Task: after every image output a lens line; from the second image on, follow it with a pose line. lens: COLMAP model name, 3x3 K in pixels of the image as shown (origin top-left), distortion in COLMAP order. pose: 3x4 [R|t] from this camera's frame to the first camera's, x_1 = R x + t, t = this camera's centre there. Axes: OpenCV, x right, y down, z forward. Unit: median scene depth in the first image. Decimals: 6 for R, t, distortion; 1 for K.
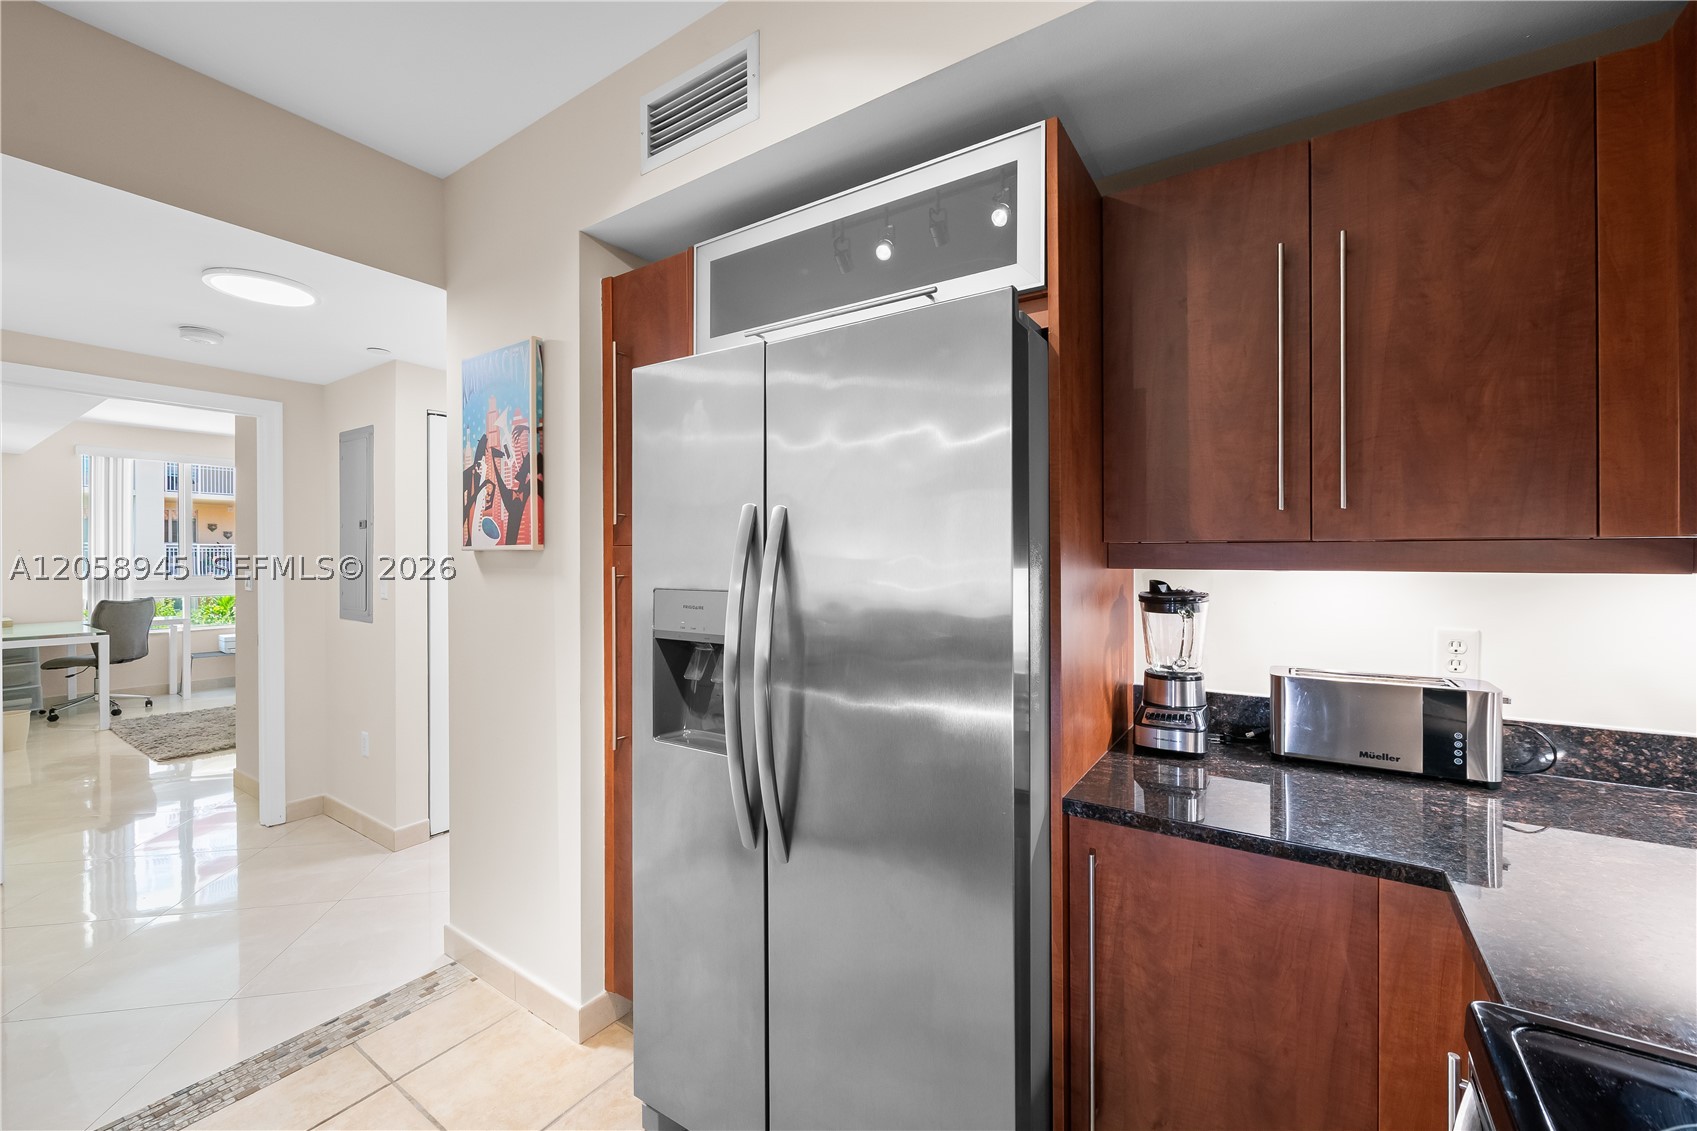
lens RADIAL K [[683.4, 0, 849.7], [0, 683.4, 555.4], [0, 0, 1]] dist [-0.000073, -0.000172]
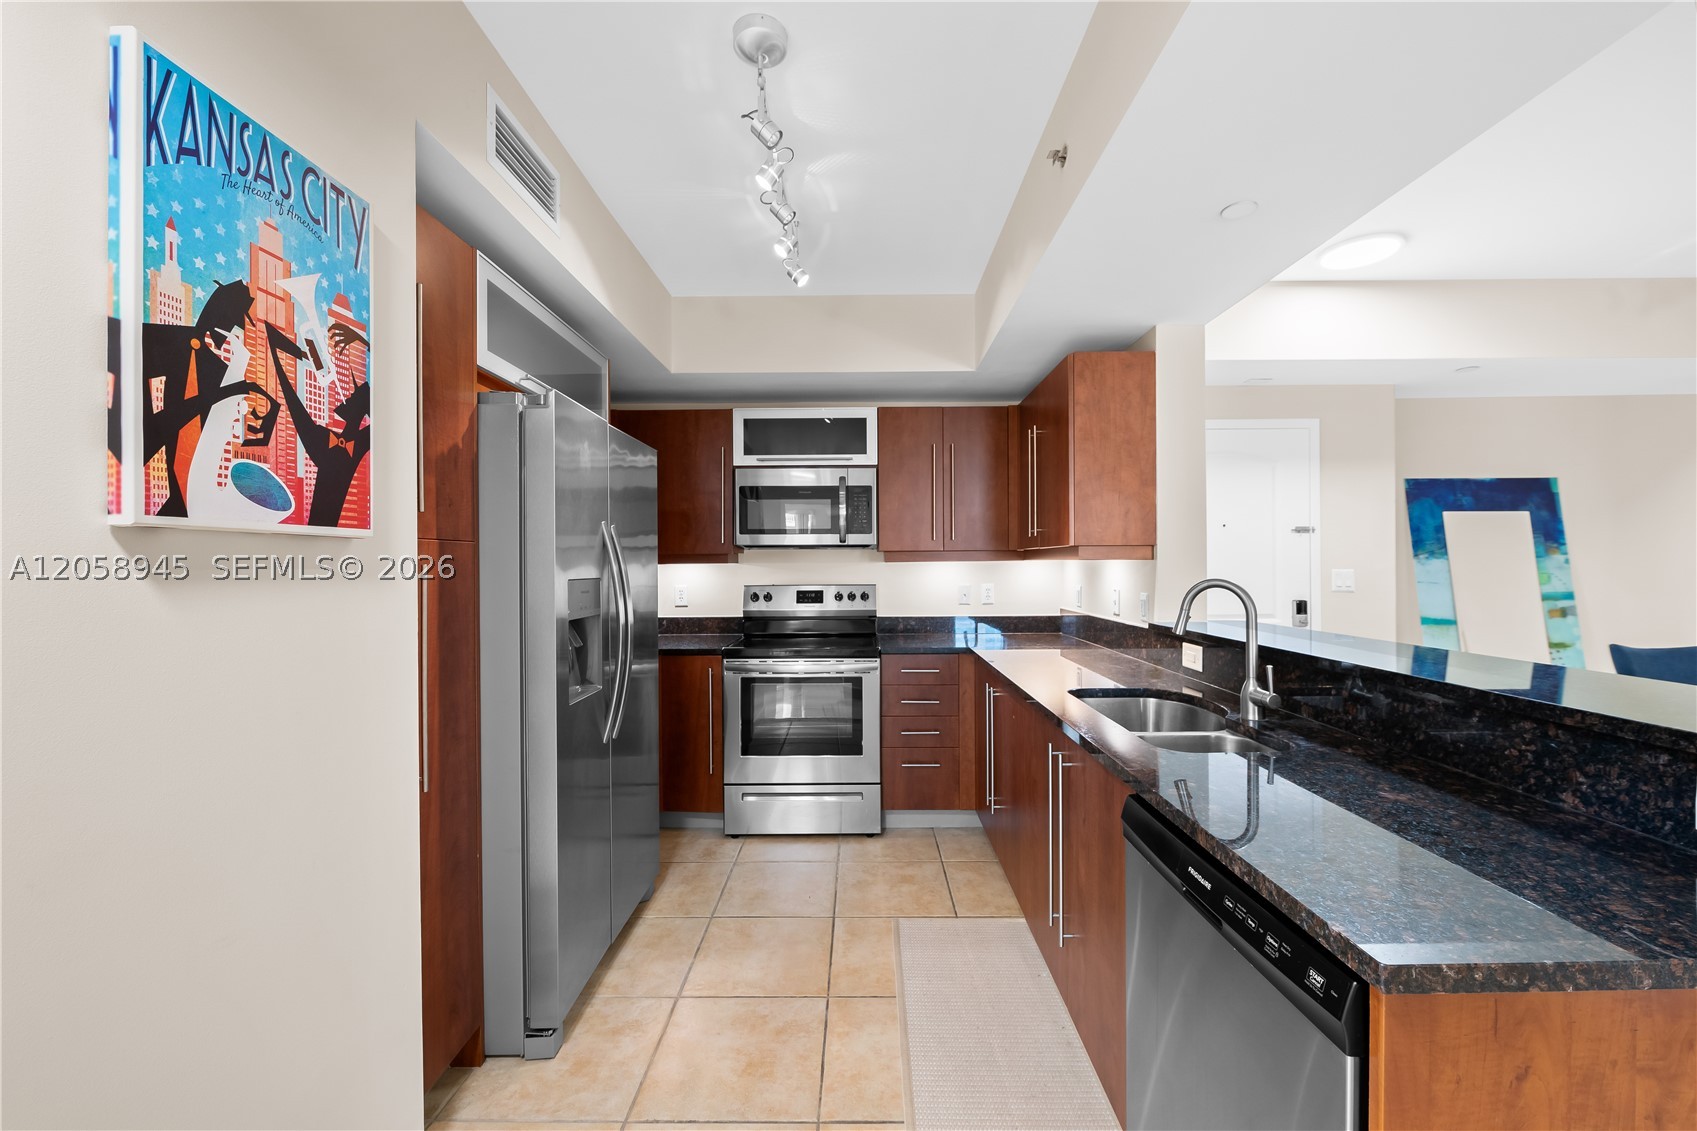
lens RADIAL K [[665.4, 0, 858.2], [0, 665.4, 564.7], [0, 0, 1]] dist [-0.001228, -0.003666]
pose [[-0.559513, 0.004314, 0.828810, -1.186784], [0.008385, 0.999965, 0.000456, 0.019130], [-0.828779, 0.007204, -0.559530, 0.940865]]
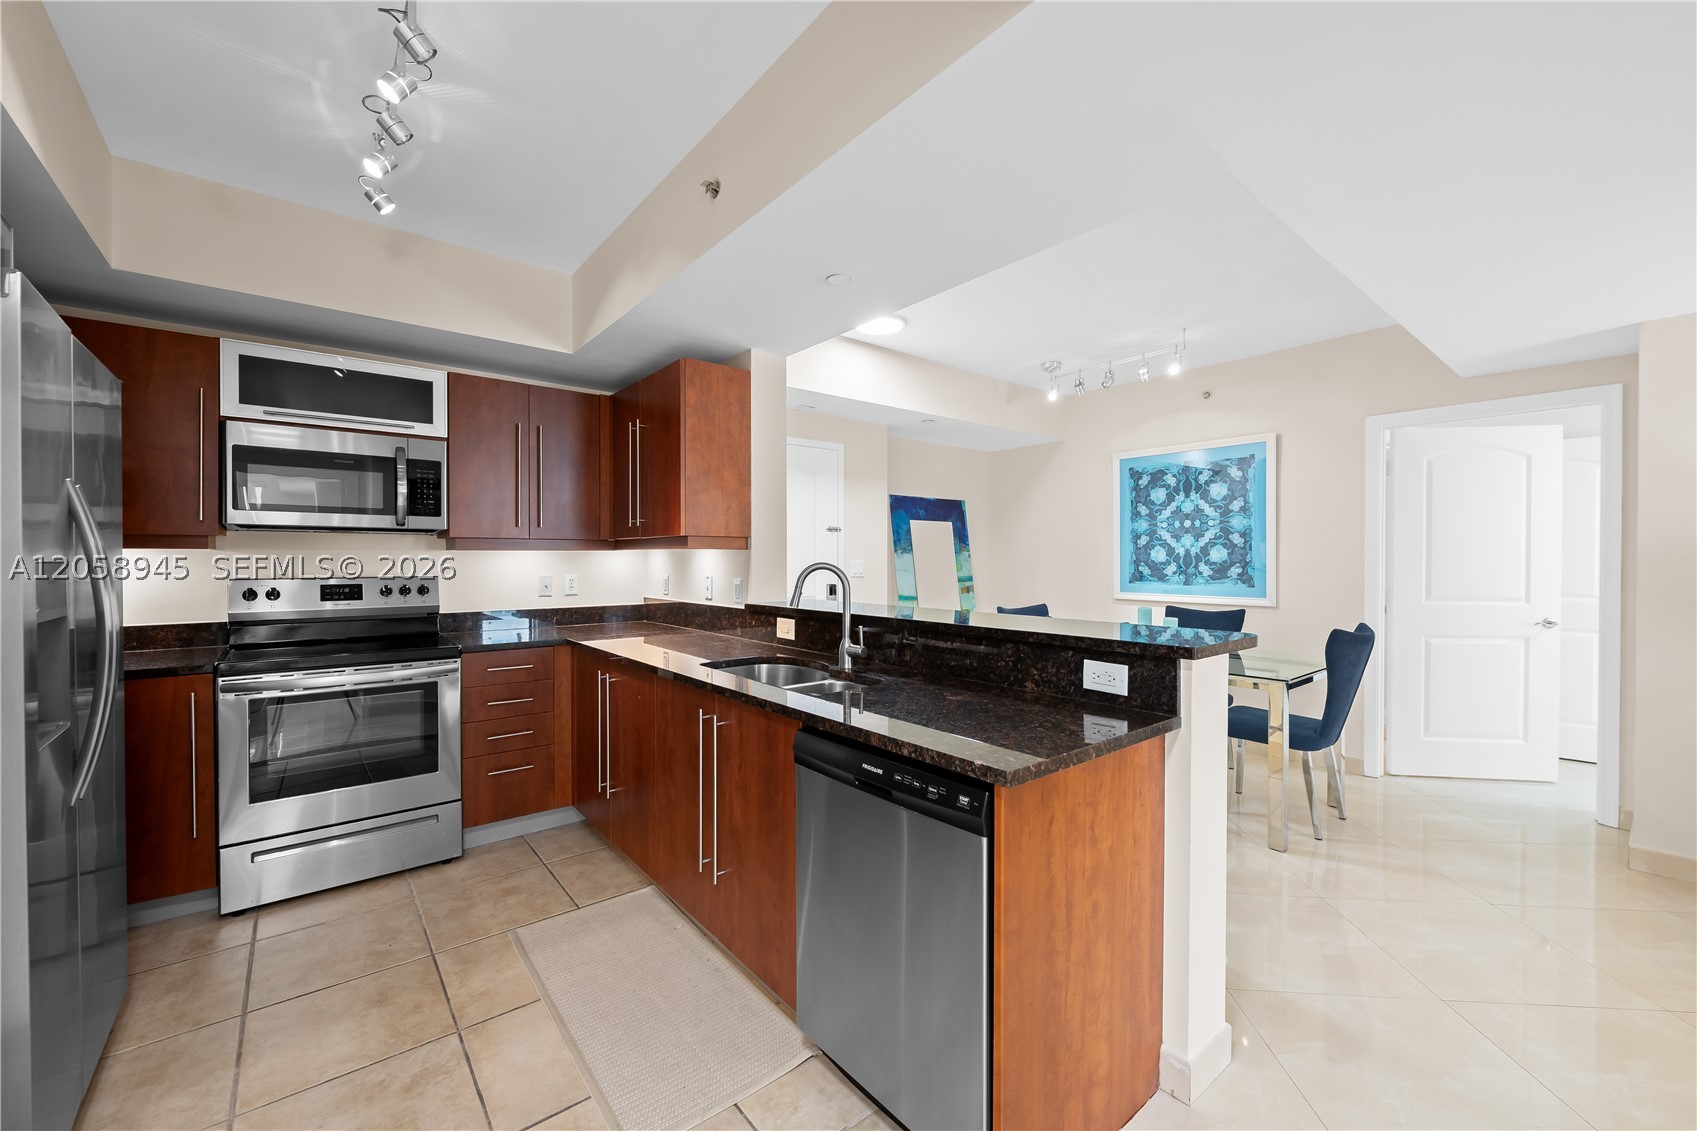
lens RADIAL K [[669.1, 0, 858.0], [0, 669.1, 564.1], [0, 0, 1]] dist [0.002874, -0.005743]
pose [[-0.961050, -0.000013, 0.276374, -1.094350], [0.002618, 0.999955, 0.009153, 0.034584], [-0.276361, 0.009520, -0.961007, 1.132231]]
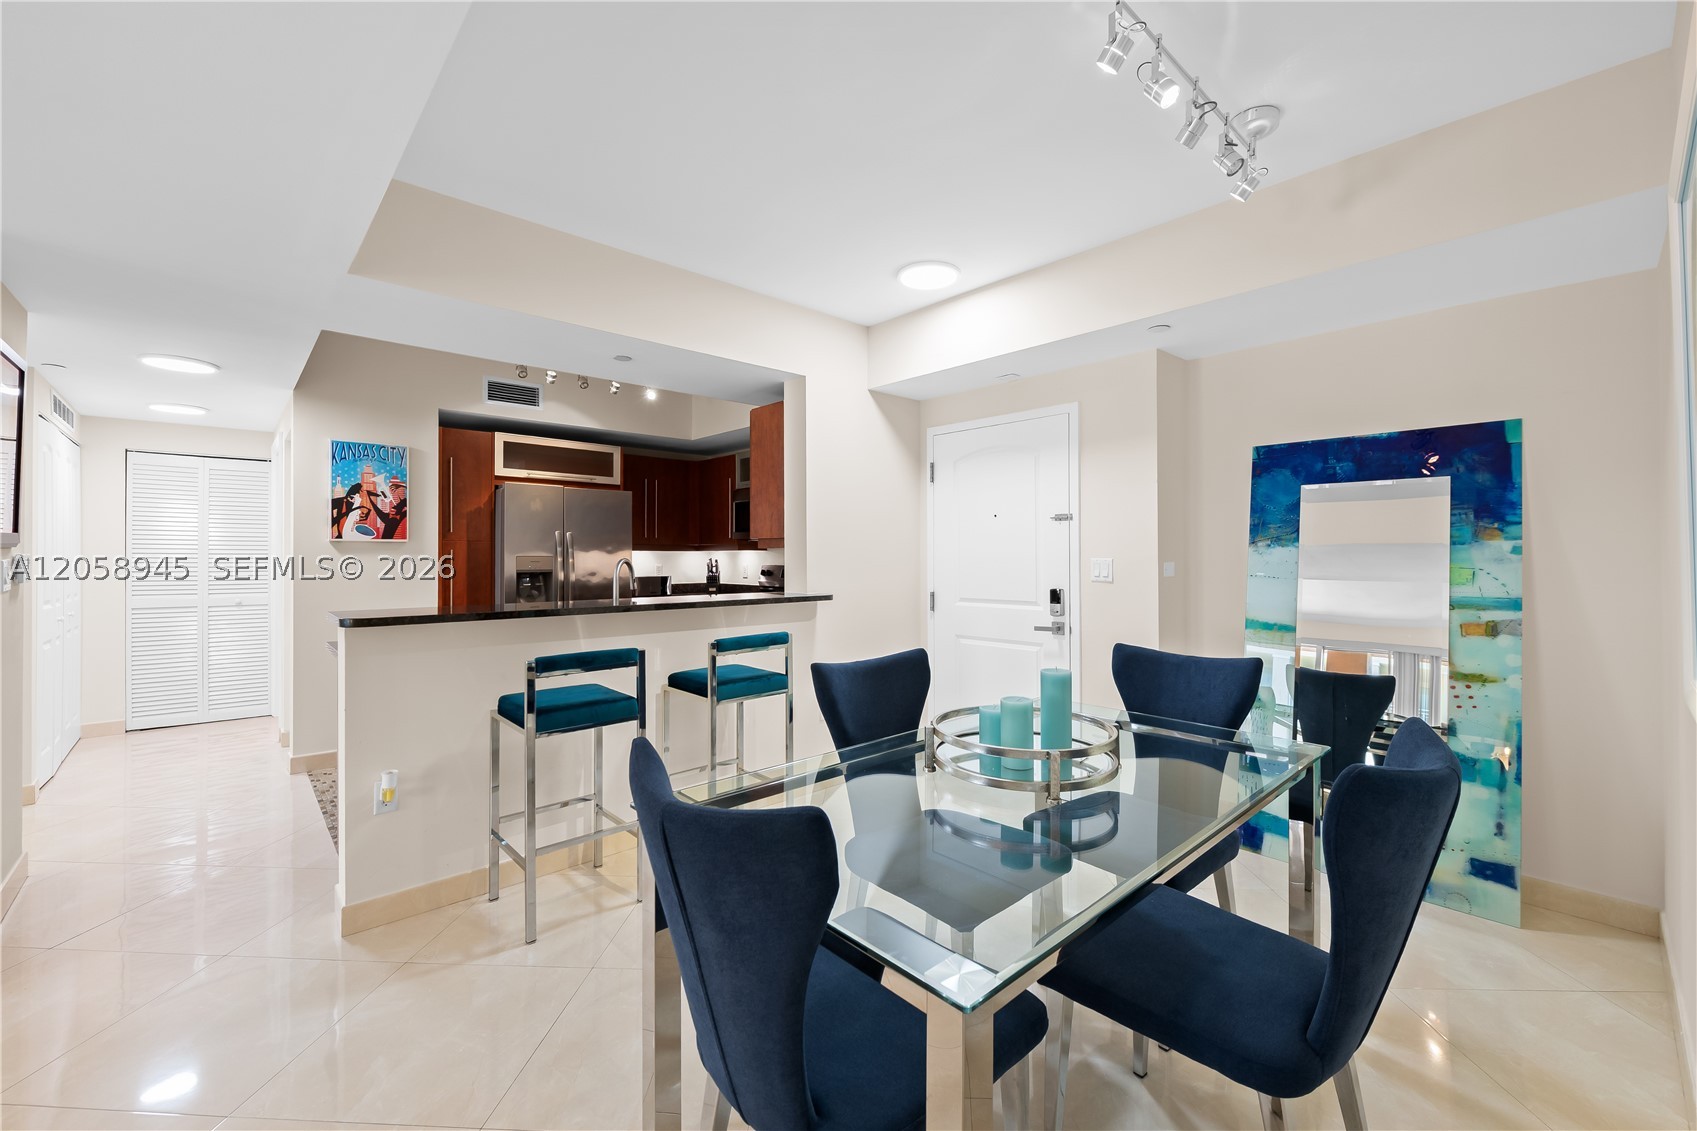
lens RADIAL K [[683.4, 0, 849.7], [0, 683.4, 555.4], [0, 0, 1]] dist [-0.000073, -0.000172]
pose [[0.226534, 0.001789, 0.974002, -2.222656], [0.000277, 0.999998, -0.001901, 0.038612], [-0.974003, 0.000700, 0.226533, -0.865341]]
